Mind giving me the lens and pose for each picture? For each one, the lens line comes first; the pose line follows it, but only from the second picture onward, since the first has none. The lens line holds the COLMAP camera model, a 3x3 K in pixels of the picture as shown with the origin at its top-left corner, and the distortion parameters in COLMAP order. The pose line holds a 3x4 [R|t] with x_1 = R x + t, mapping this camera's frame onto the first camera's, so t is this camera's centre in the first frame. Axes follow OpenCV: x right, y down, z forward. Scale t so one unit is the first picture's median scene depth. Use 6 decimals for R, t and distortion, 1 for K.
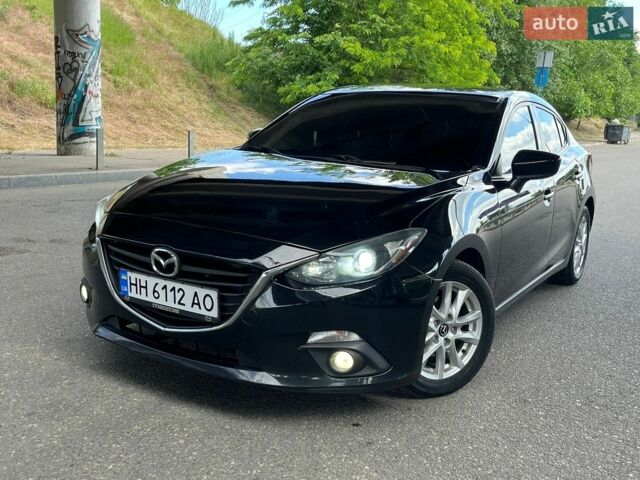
lens RADIAL K [[712.0, 0, 313.6], [0, 712.0, 239.2], [0, 0, 1]] dist [0.003702, 0.038652]
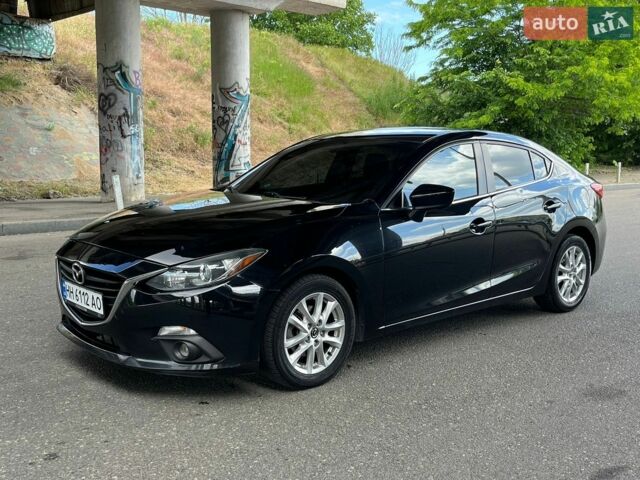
lens RADIAL K [[704.2, 0, 317.6], [0, 704.2, 229.5], [0, 0, 1]] dist [0.125206, -0.305181]
pose [[0.956882, -0.009233, -0.290331, 0.135096], [-0.009736, 0.997914, -0.063825, 0.006686], [0.290315, 0.063899, 0.954795, -0.036144]]
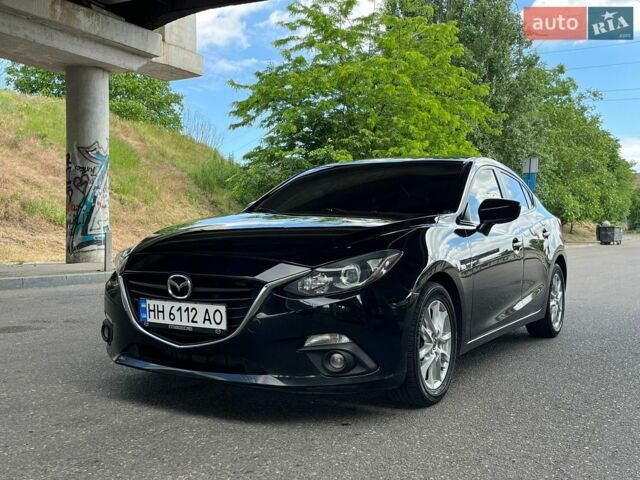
lens RADIAL K [[704.2, 0, 317.6], [0, 704.2, 229.5], [0, 0, 1]] dist [0.125206, -0.305181]
pose [[0.999068, -0.042570, 0.007079, 0.002624], [0.043150, 0.983223, -0.177231, 0.033856], [0.000585, 0.177371, 0.984144, -0.033631]]
